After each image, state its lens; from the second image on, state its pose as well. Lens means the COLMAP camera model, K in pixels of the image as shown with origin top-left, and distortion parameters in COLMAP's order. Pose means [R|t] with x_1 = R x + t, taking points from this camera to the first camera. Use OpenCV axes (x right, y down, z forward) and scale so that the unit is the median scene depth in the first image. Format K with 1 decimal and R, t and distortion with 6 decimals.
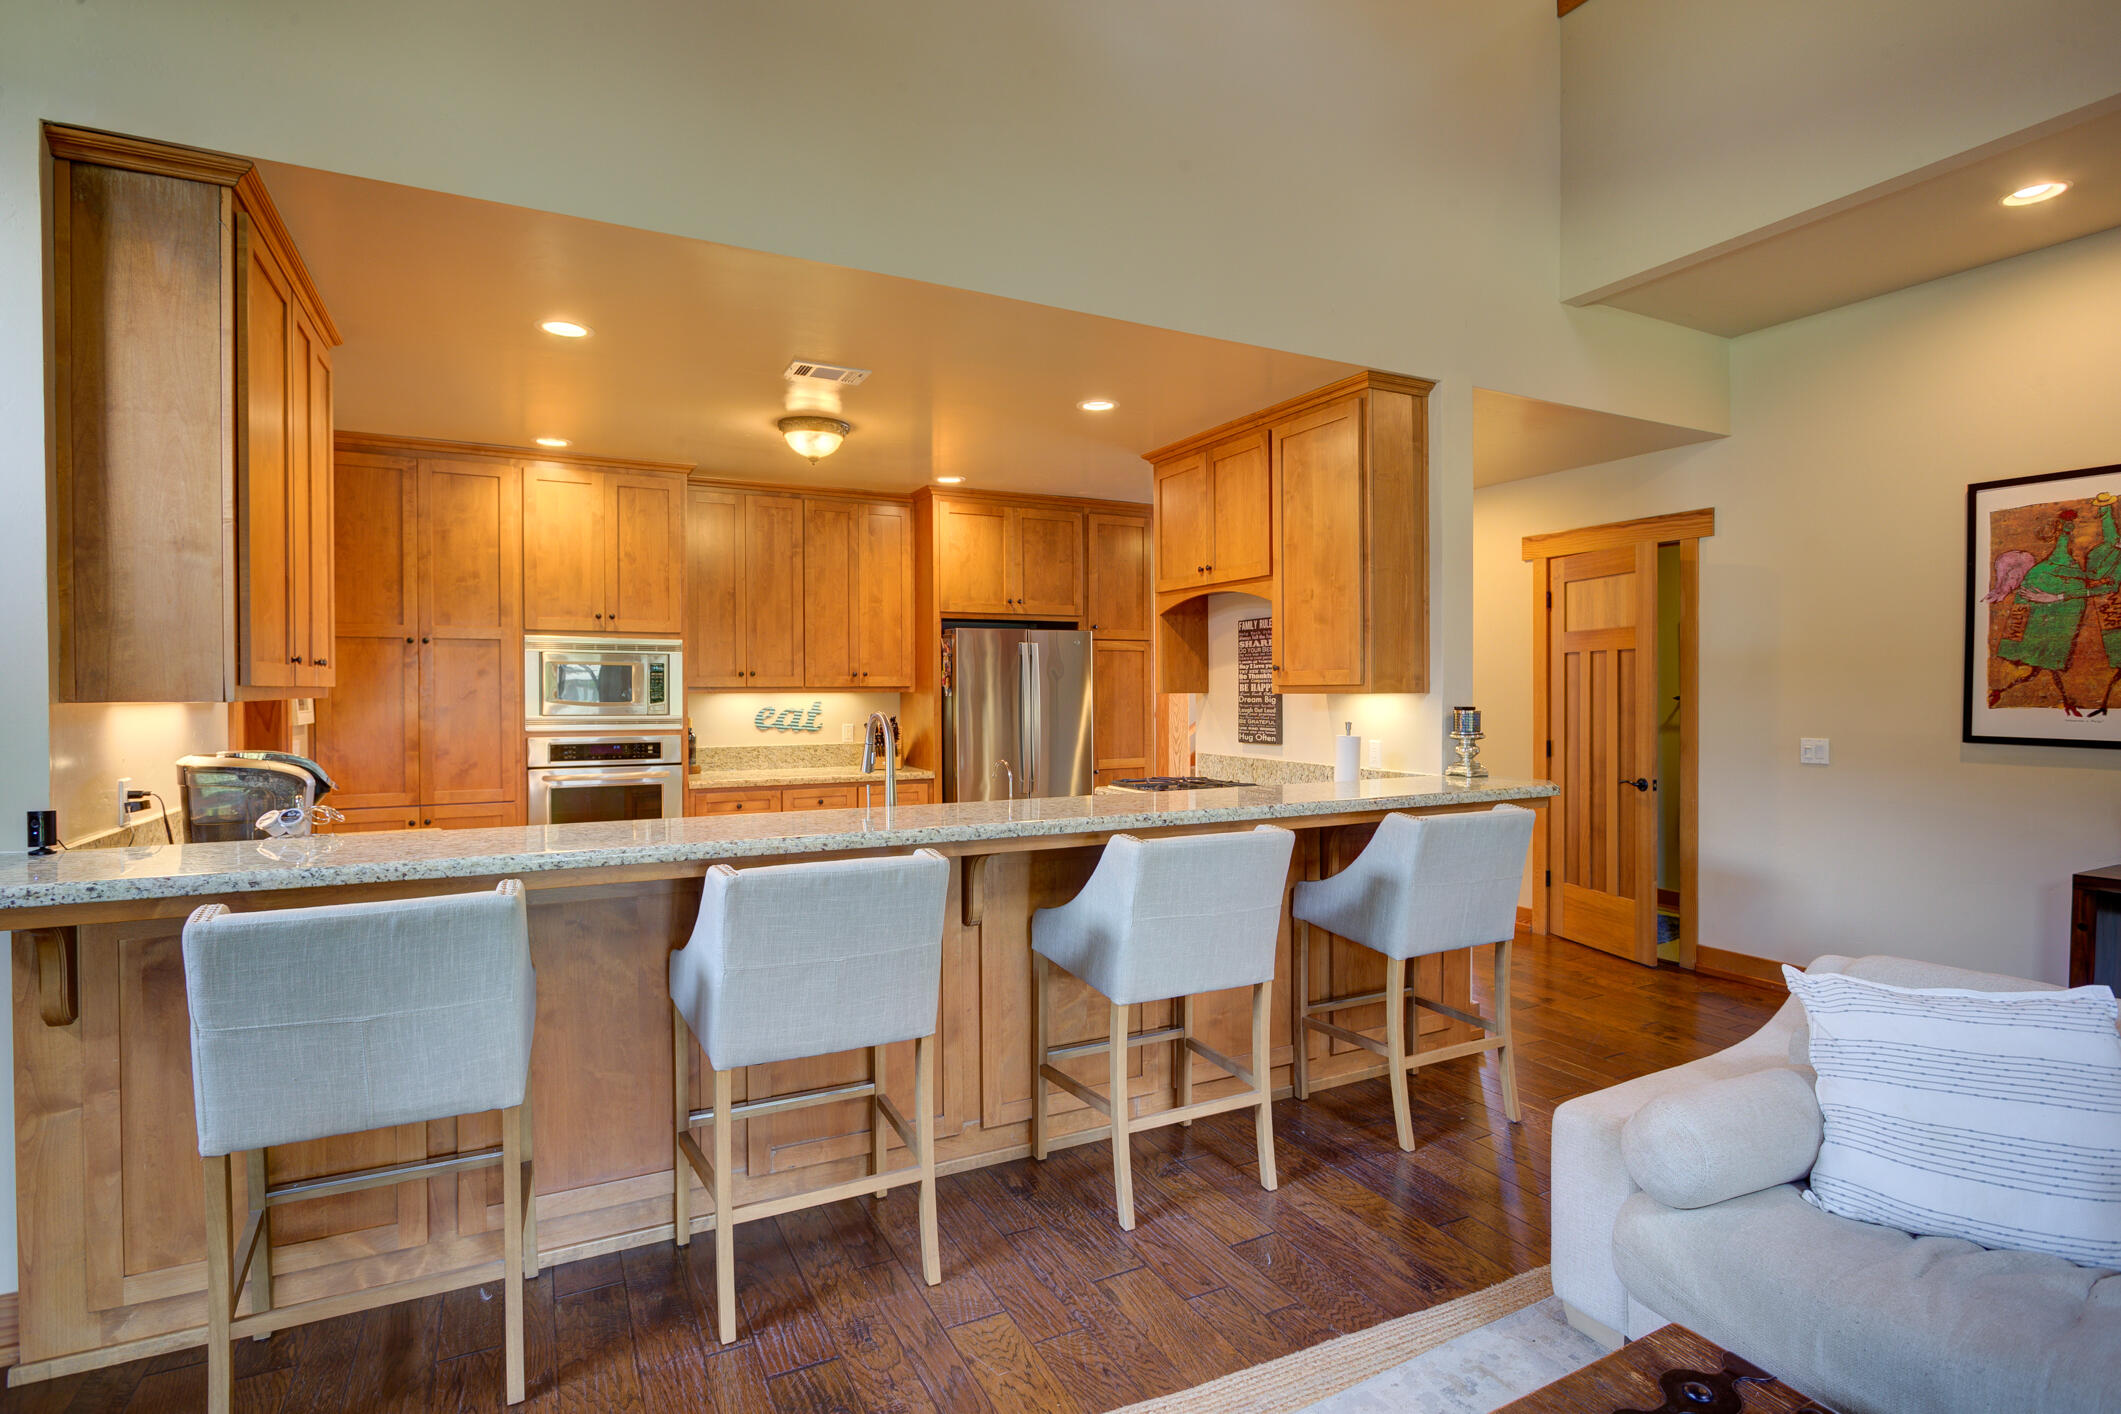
lens RADIAL K [[1038.0, 0, 1062.7], [0, 1038.0, 703.3], [0, 0, 1]] dist [-0.021773, 0.009786]
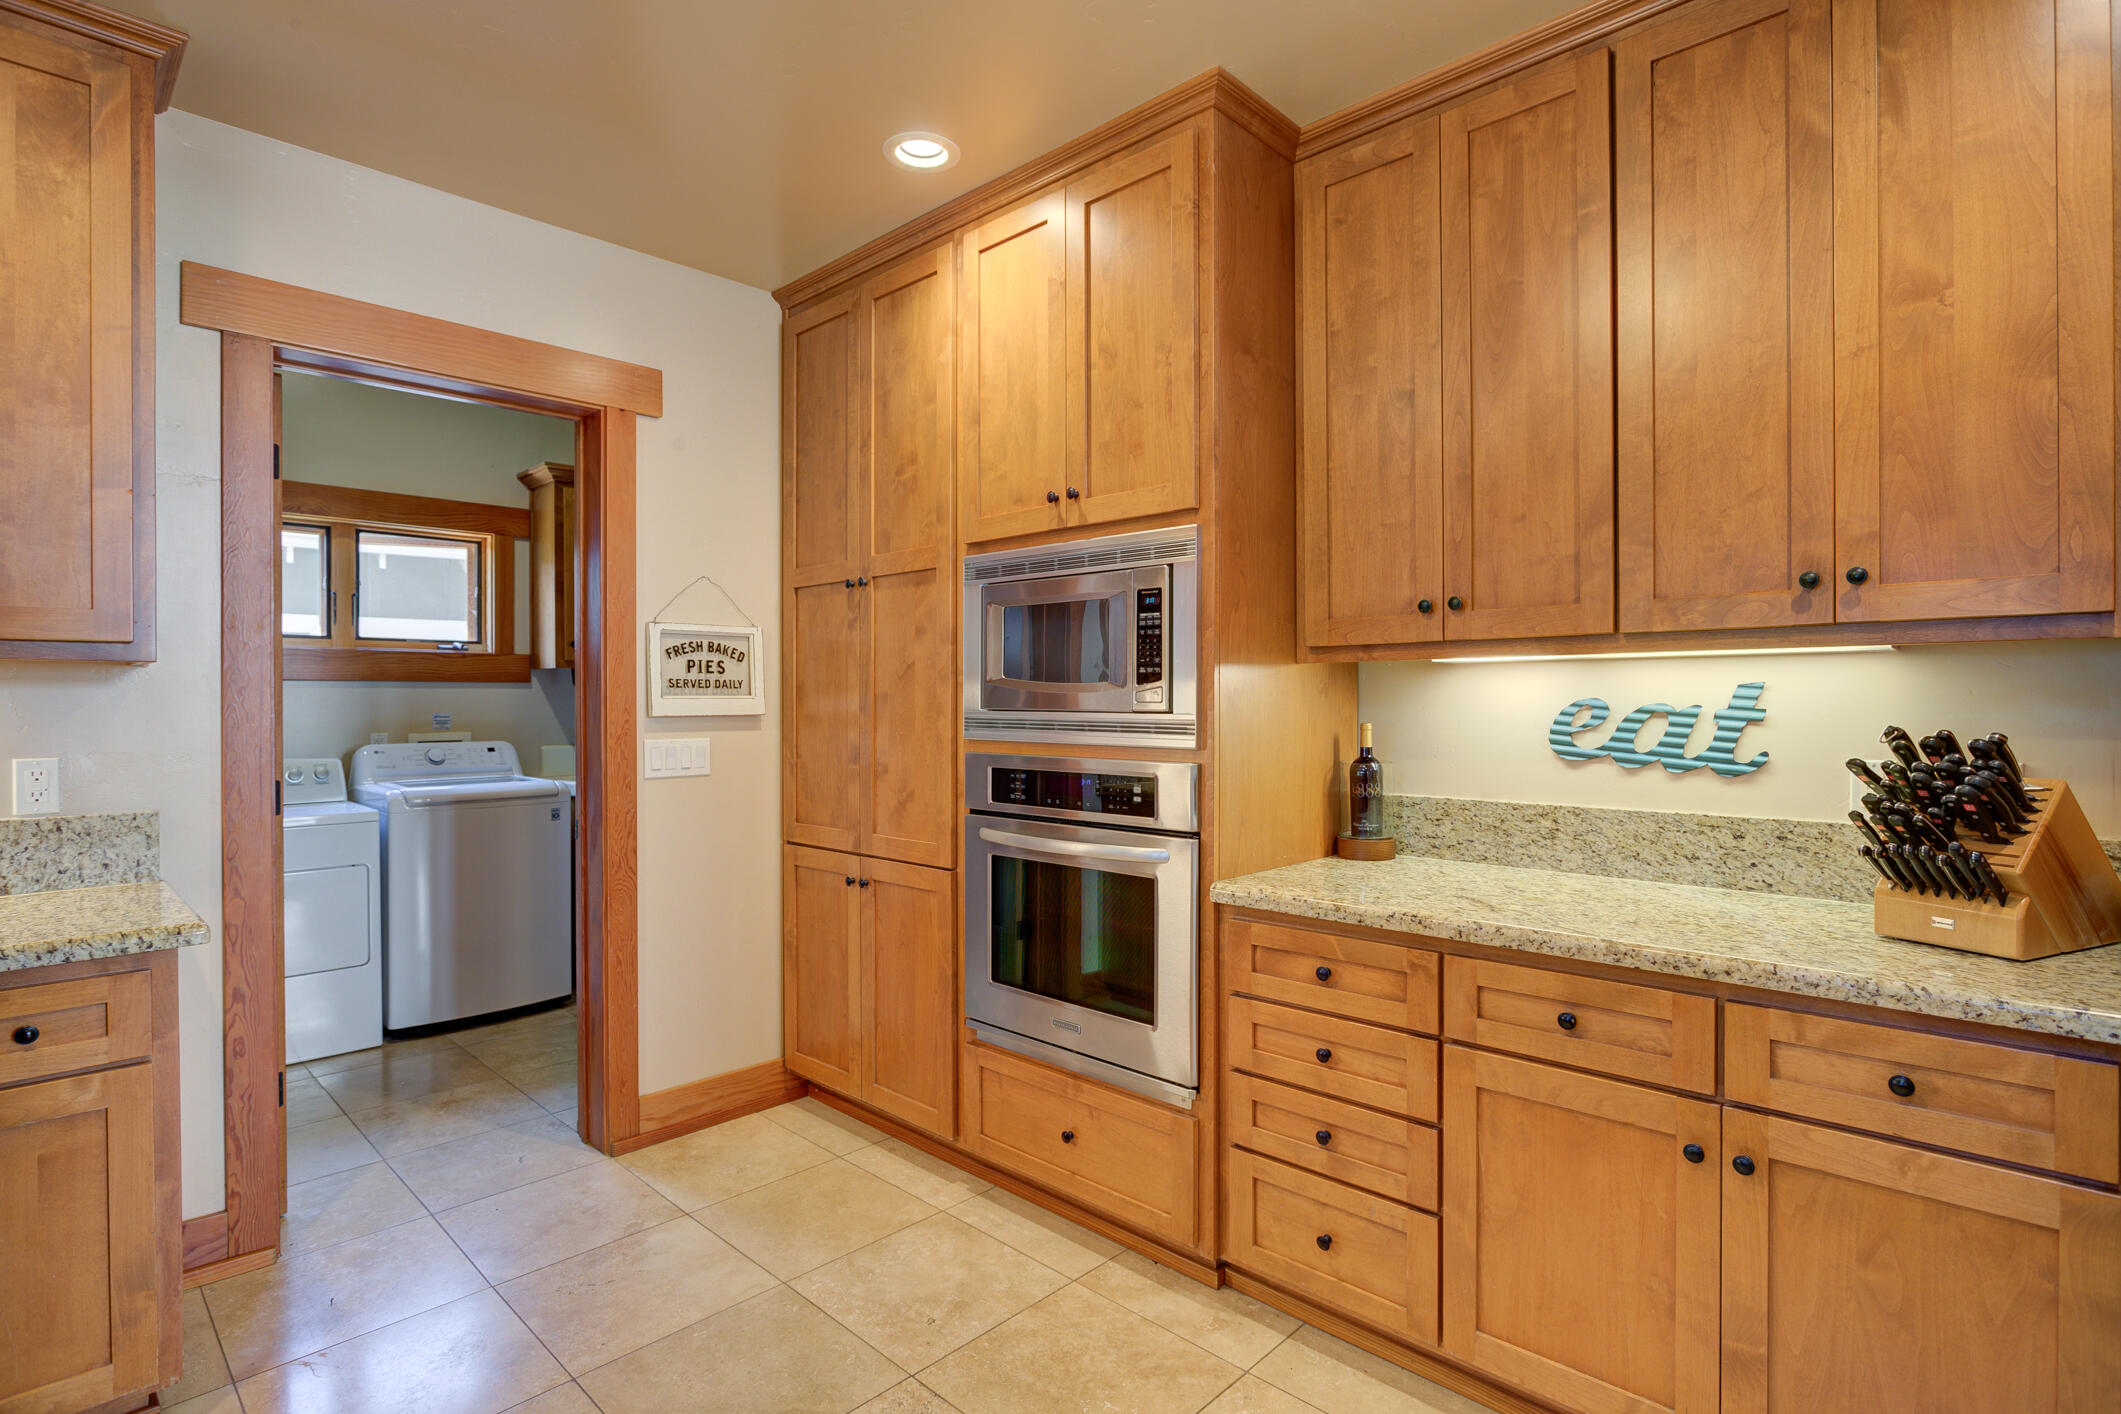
lens RADIAL K [[1038.0, 0, 1062.7], [0, 1038.0, 703.3], [0, 0, 1]] dist [-0.021773, 0.009786]
pose [[0.319421, 0.005018, -0.947600, -0.005223], [-0.008048, 0.999964, 0.002582, 0.006239], [0.947579, 0.006802, 0.319449, 0.772374]]
